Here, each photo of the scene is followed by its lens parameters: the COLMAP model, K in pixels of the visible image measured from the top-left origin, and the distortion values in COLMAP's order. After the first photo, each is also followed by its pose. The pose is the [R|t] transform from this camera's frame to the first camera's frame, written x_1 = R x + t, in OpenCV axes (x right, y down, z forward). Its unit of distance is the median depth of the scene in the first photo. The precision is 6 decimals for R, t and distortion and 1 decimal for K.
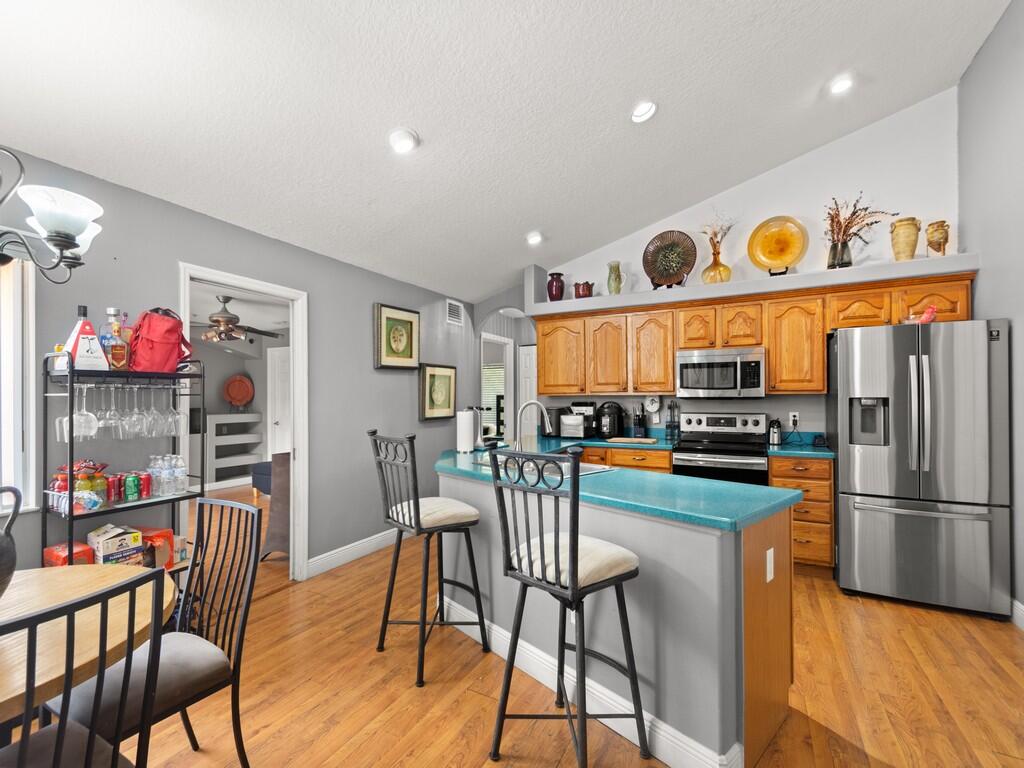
lens RADIAL K [[448.8, 0, 506.0], [0, 448.8, 394.7], [0, 0, 1]] dist [0.001255, -0.000042]
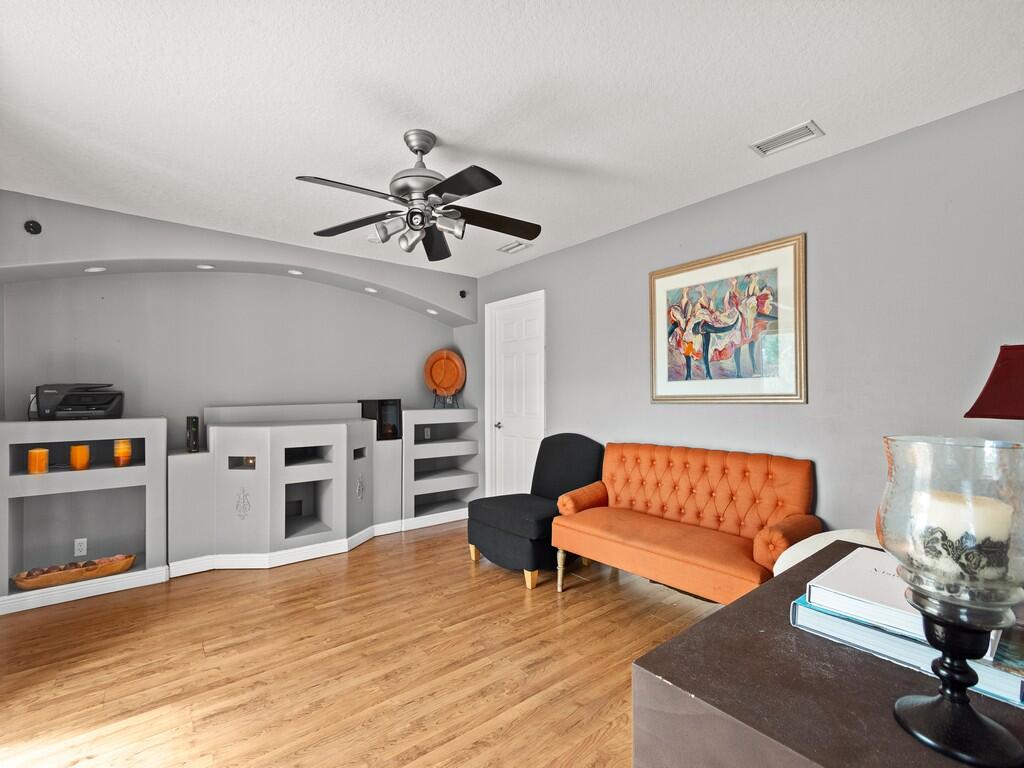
lens RADIAL K [[451.4, 0, 503.1], [0, 451.4, 396.3], [0, 0, 1]] dist [-0.000986, 0.000099]
pose [[0.919170, 0.006205, -0.393812, -0.482431], [-0.000468, 0.999892, 0.014661, 0.027022], [0.393860, -0.013291, 0.919074, 0.796838]]
